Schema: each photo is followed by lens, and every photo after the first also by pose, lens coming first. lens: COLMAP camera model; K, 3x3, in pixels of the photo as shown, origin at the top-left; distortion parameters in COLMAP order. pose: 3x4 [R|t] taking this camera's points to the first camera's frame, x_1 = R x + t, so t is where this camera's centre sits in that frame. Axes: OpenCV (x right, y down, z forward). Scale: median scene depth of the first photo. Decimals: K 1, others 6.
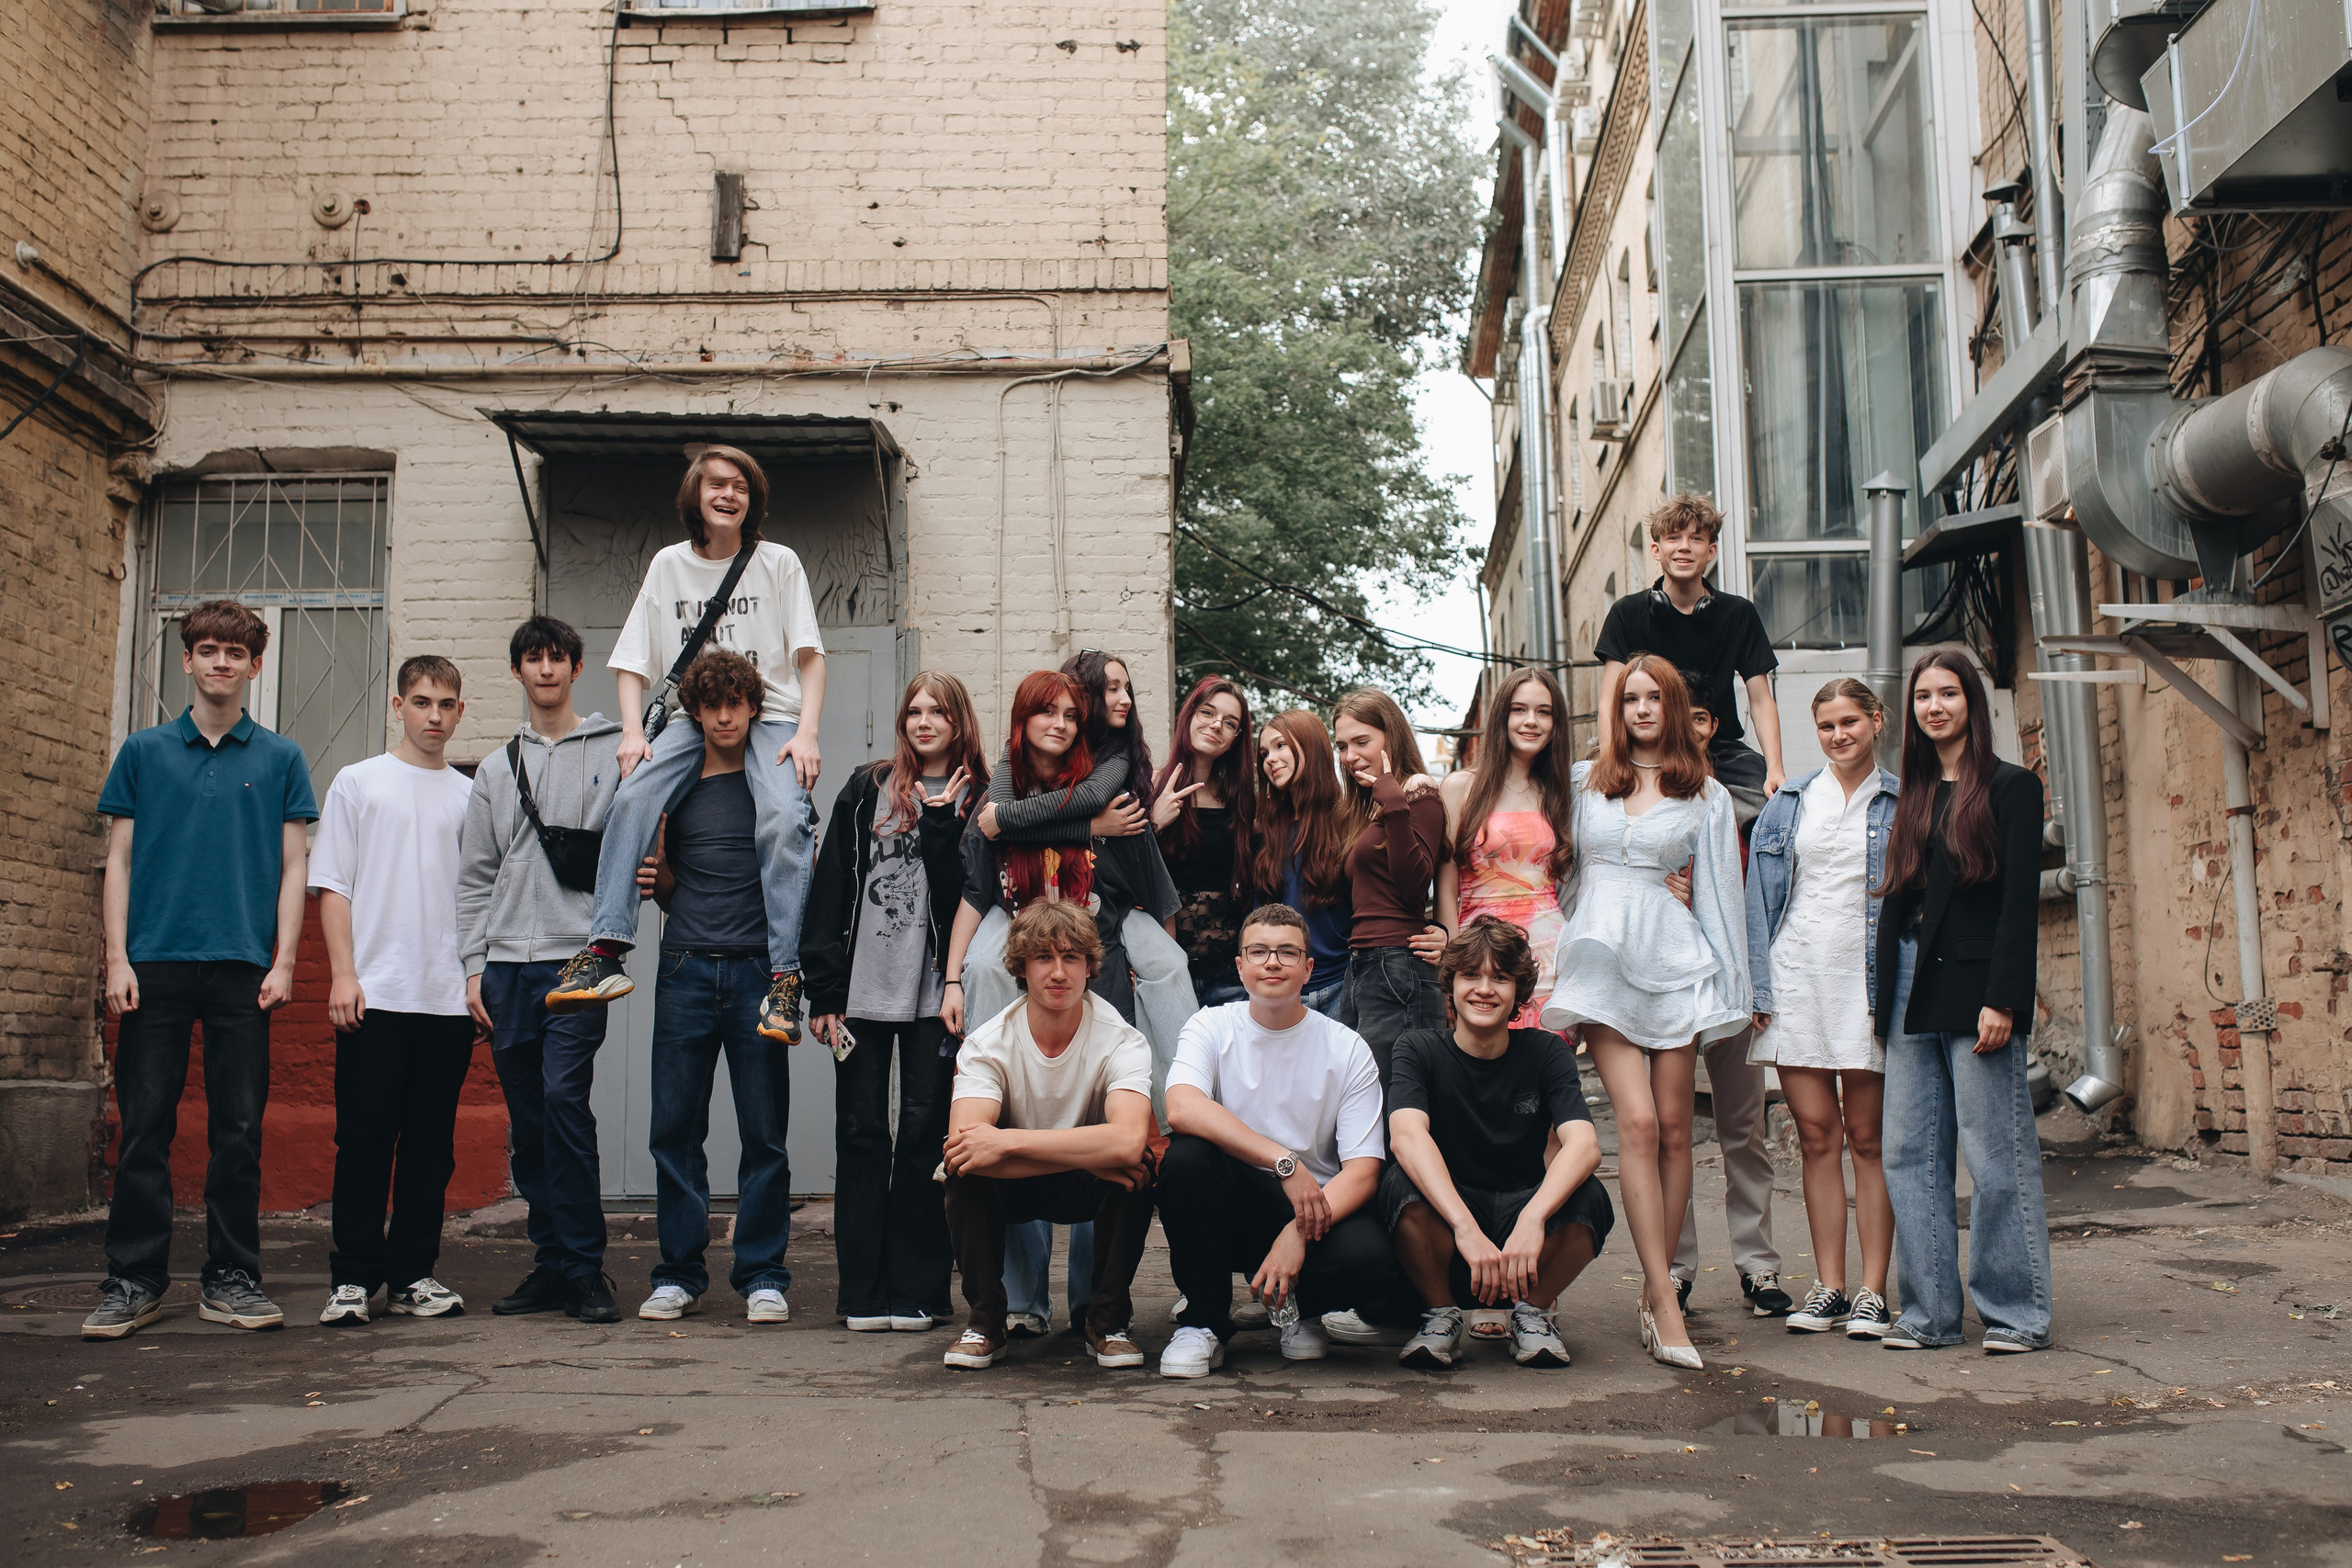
lens RADIAL K [[2247.0, 0, 1176.0], [0, 2247.0, 784.0], [0, 0, 1]] dist [-0.065544, 0.094300]
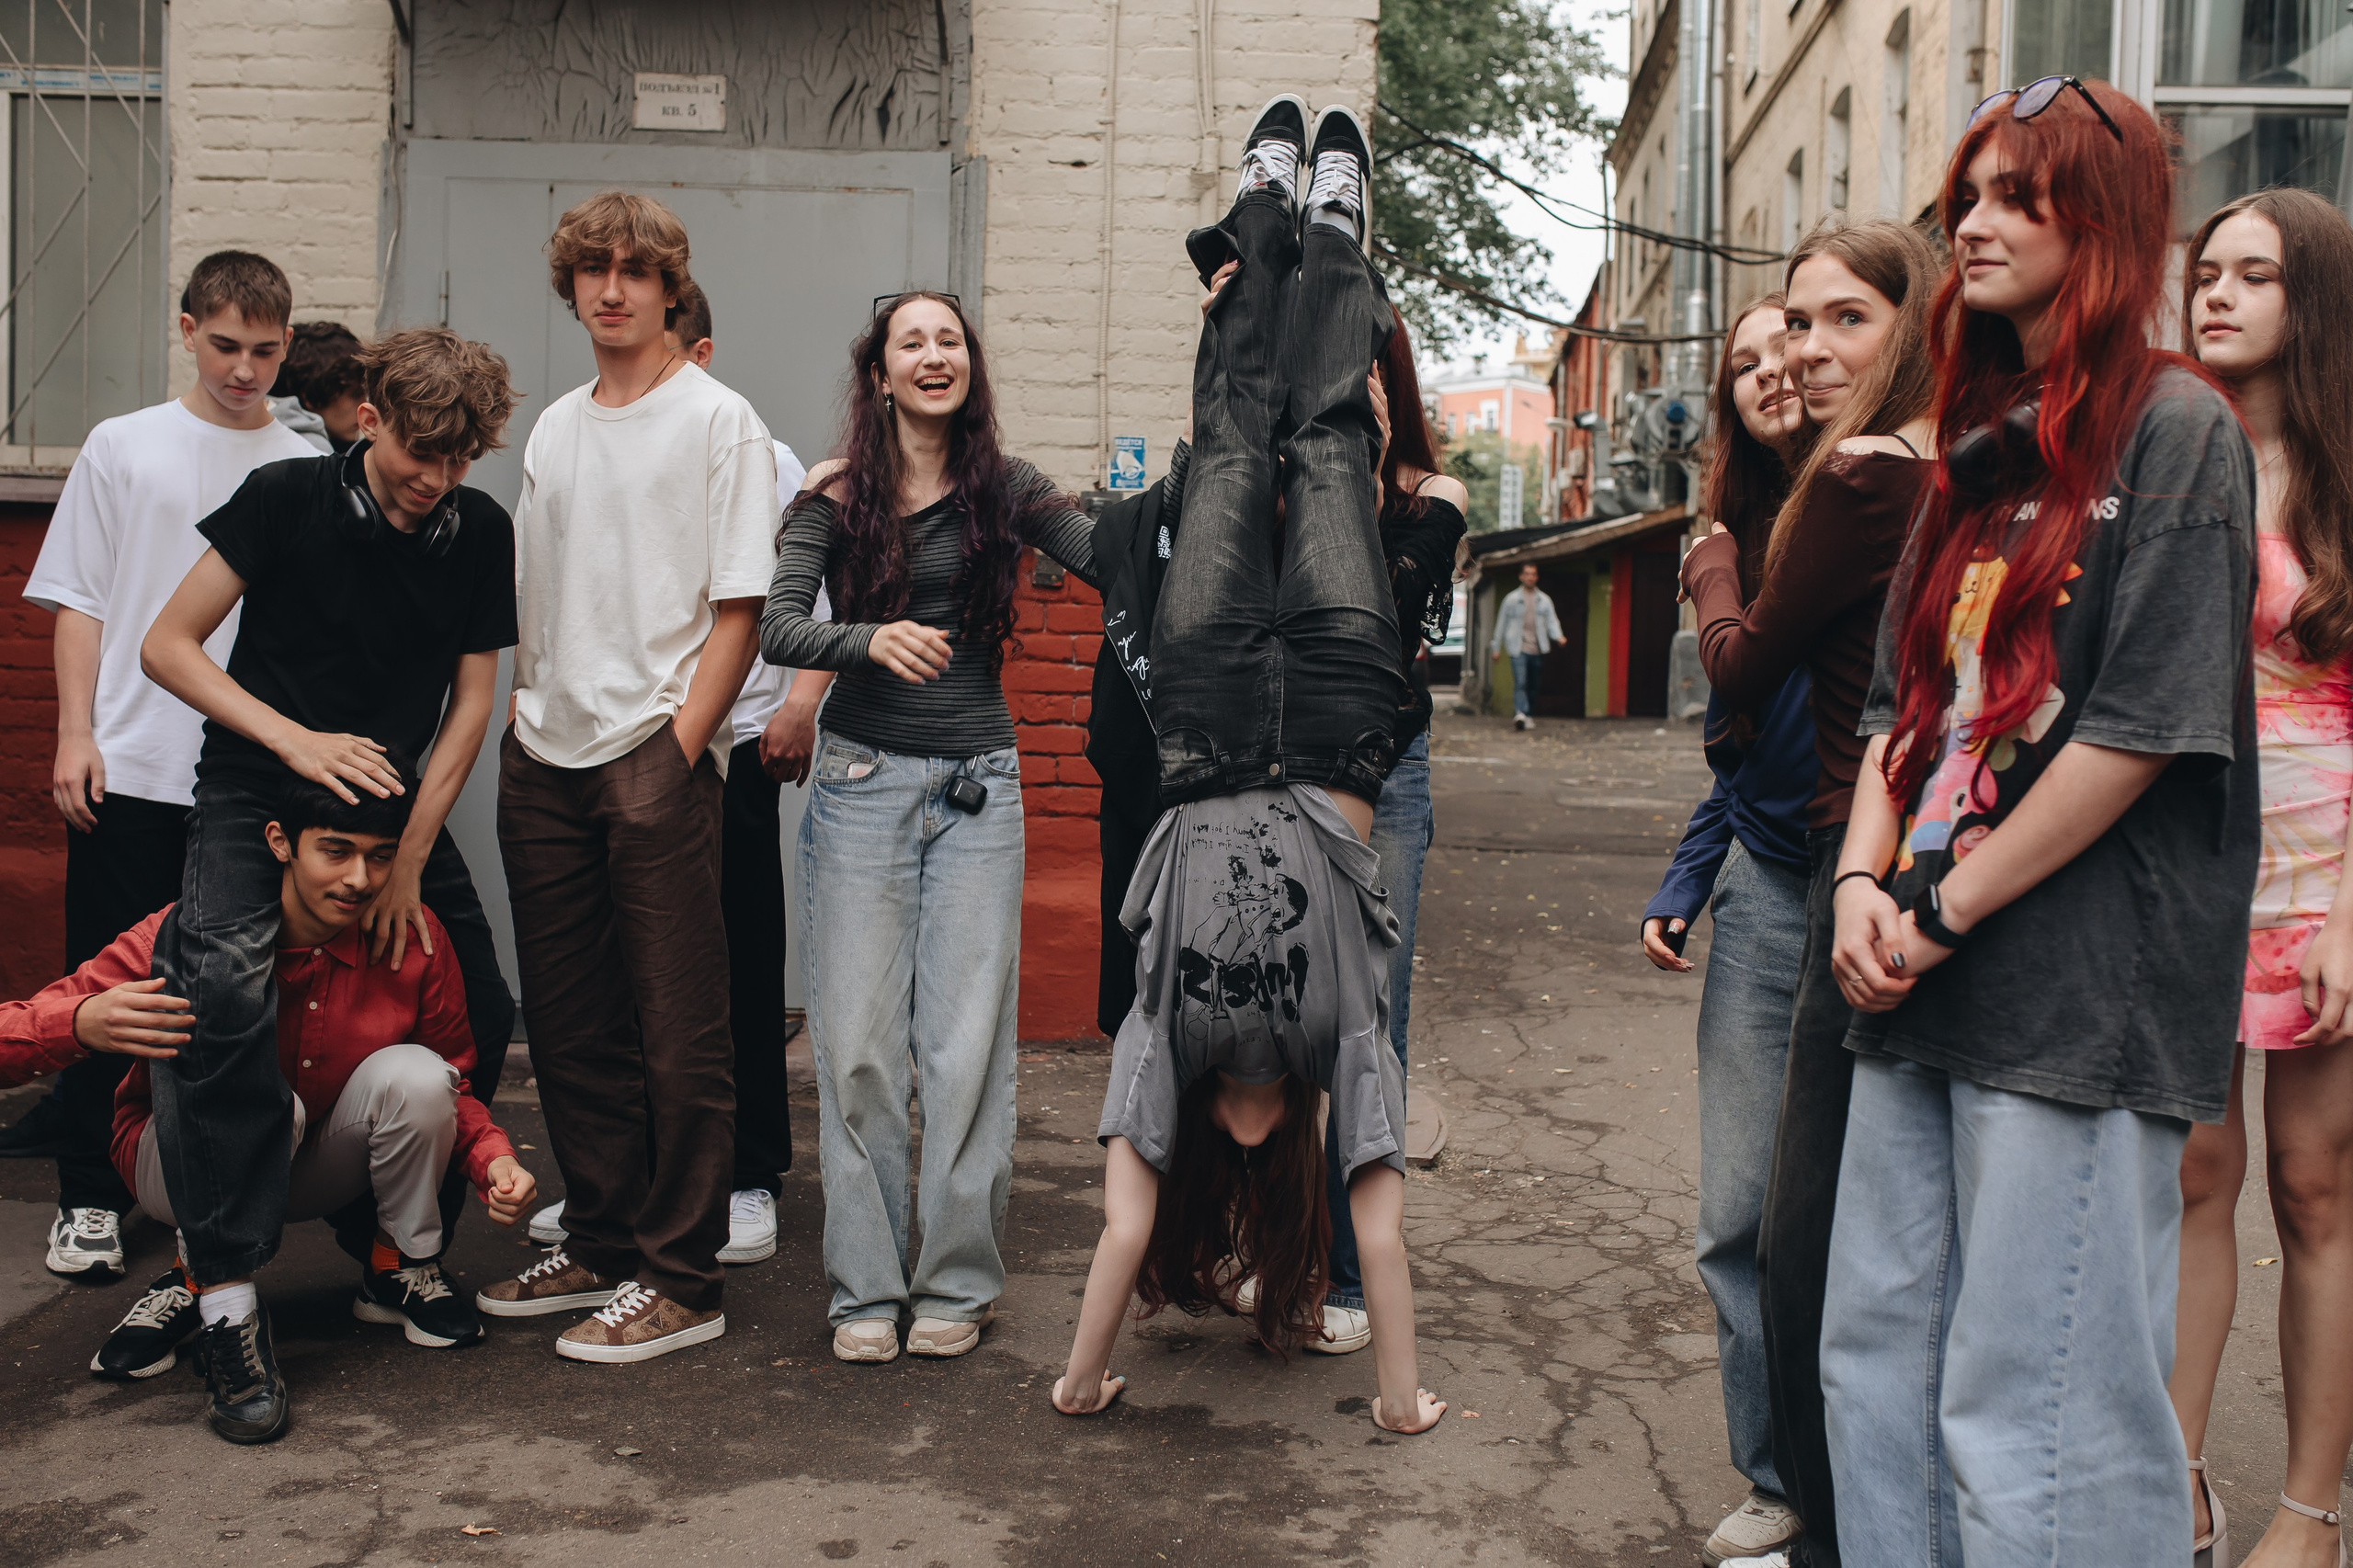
lens RADIAL K [[2248.1, 0, 1176.5], [0, 2248.1, 784.0], [0, 0, 1]] dist [-0.065544, 0.094300]
pose [[0.999248, 0.037472, -0.010008, -0.046698], [-0.035041, 0.982825, 0.181183, -0.010408], [0.016626, -0.180696, 0.983399, 0.334602]]
